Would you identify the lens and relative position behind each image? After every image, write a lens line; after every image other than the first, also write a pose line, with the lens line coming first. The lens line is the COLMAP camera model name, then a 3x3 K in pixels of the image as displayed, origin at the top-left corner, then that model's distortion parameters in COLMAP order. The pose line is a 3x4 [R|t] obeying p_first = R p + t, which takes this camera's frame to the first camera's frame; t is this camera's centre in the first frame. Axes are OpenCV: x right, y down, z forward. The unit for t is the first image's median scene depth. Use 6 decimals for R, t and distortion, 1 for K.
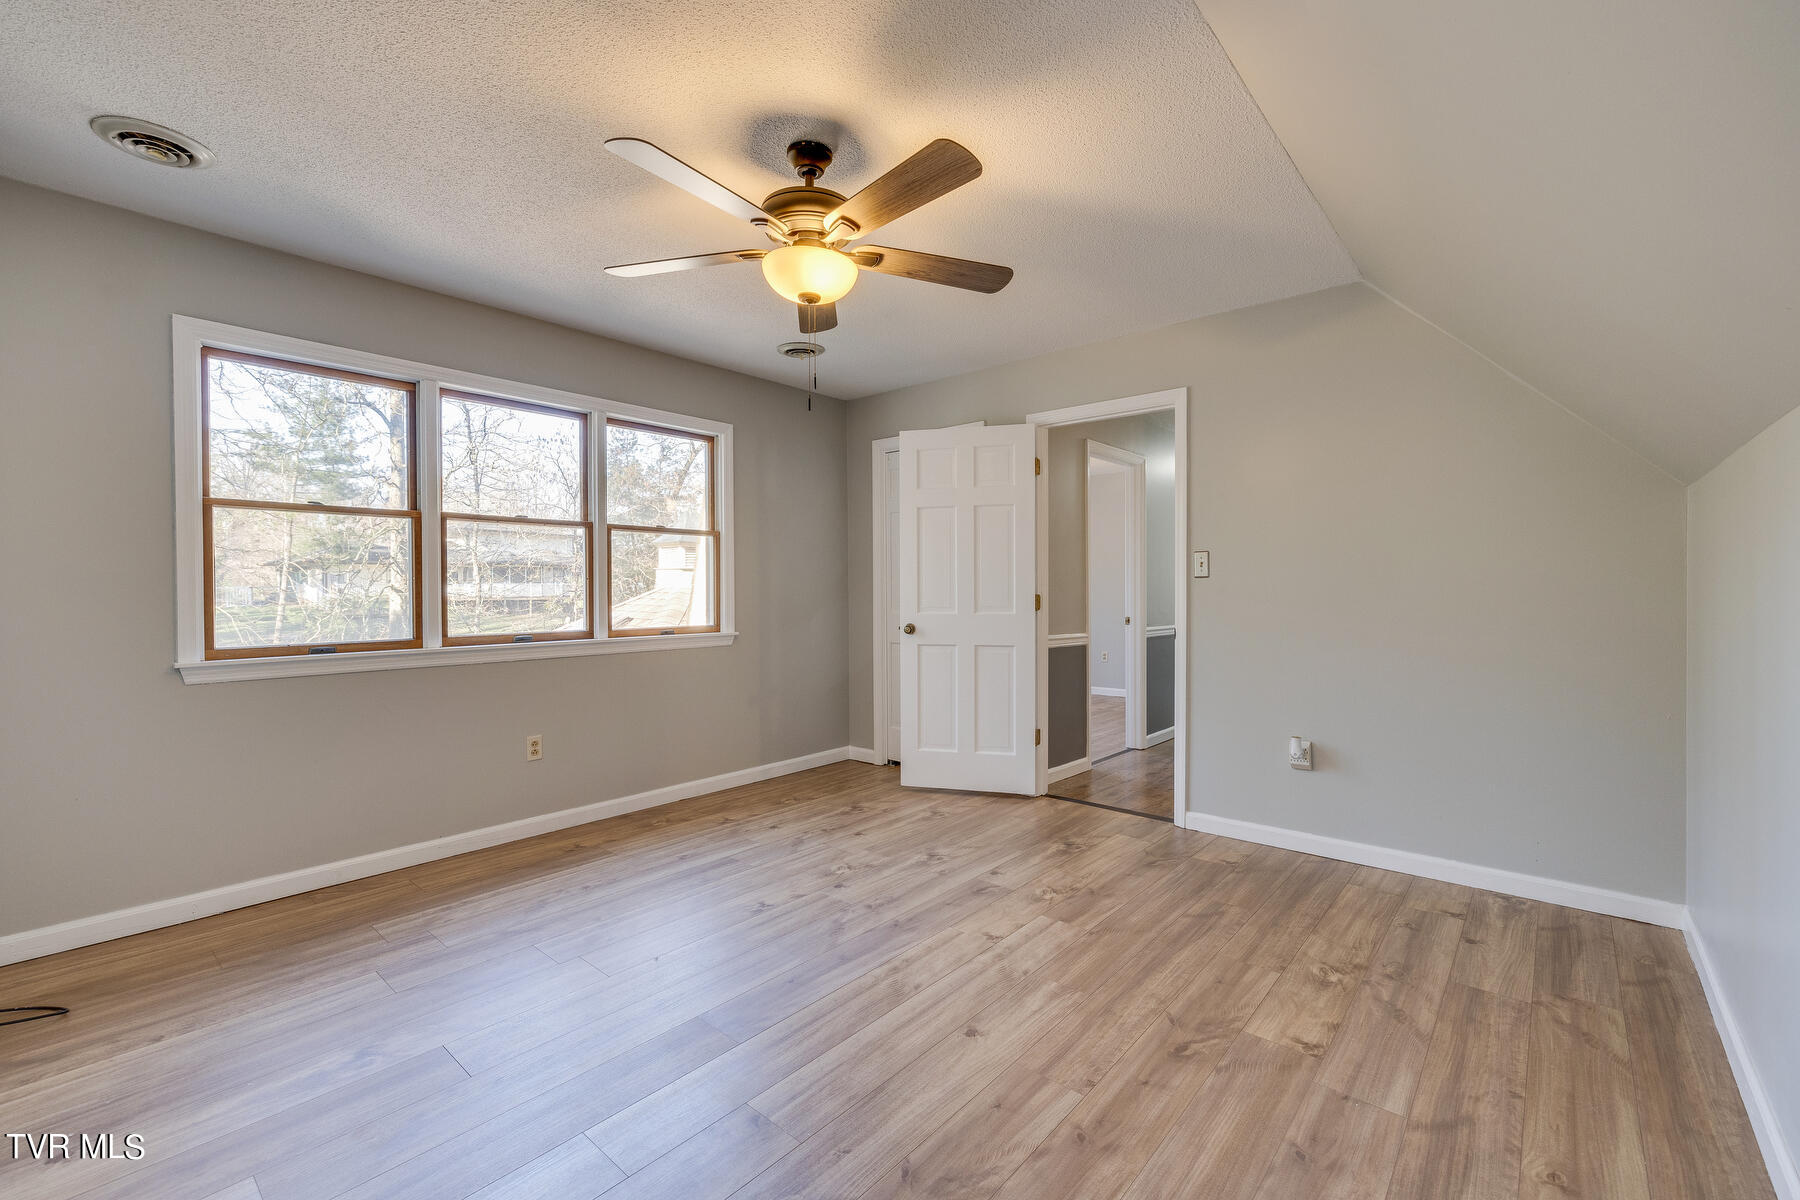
lens RADIAL K [[759.9, 0, 904.3], [0, 759.9, 591.7], [0, 0, 1]] dist [-0.000666, 0.000280]
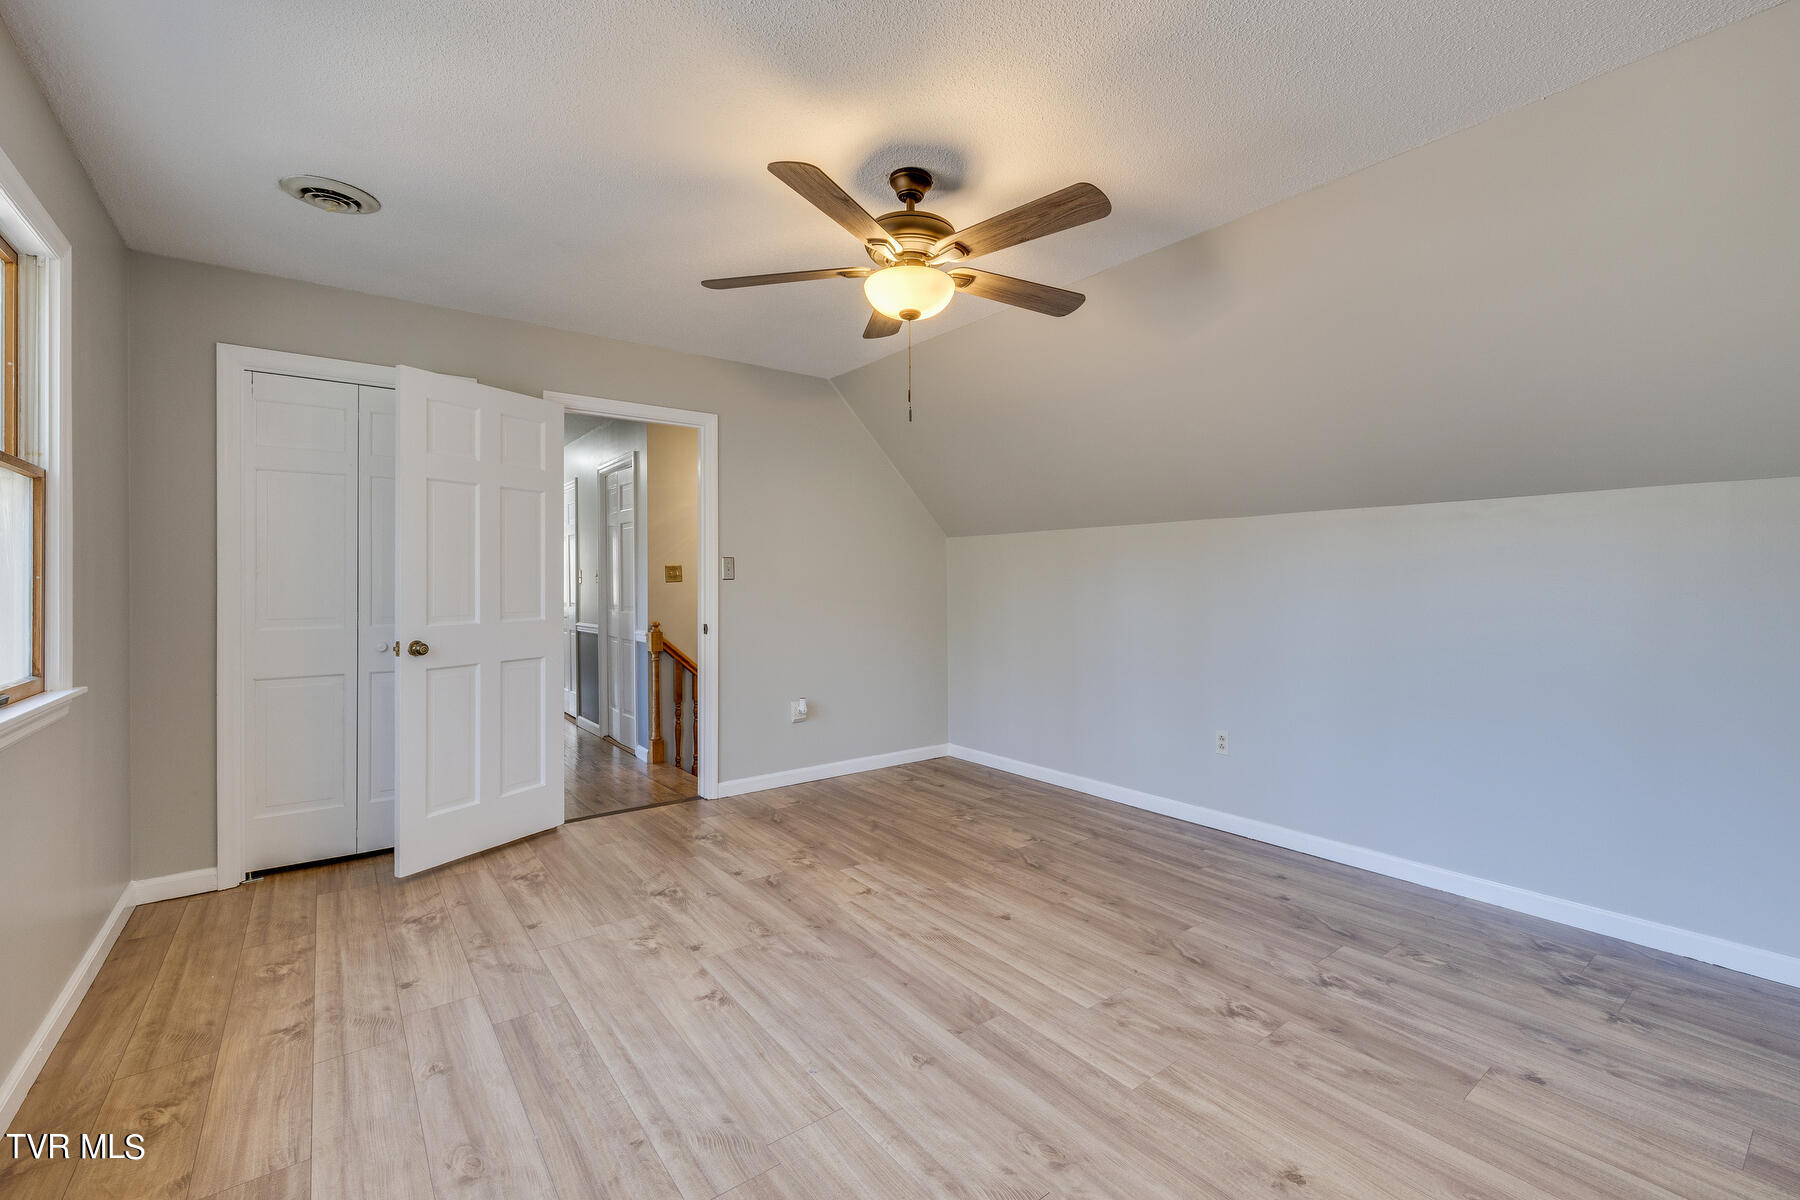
lens RADIAL K [[759.9, 0, 904.3], [0, 759.9, 591.7], [0, 0, 1]] dist [-0.000666, 0.000280]
pose [[0.201369, -0.009641, 0.979468, -0.823936], [0.005440, 0.999947, 0.008725, -0.011754], [-0.979500, 0.003572, 0.201410, 0.579902]]
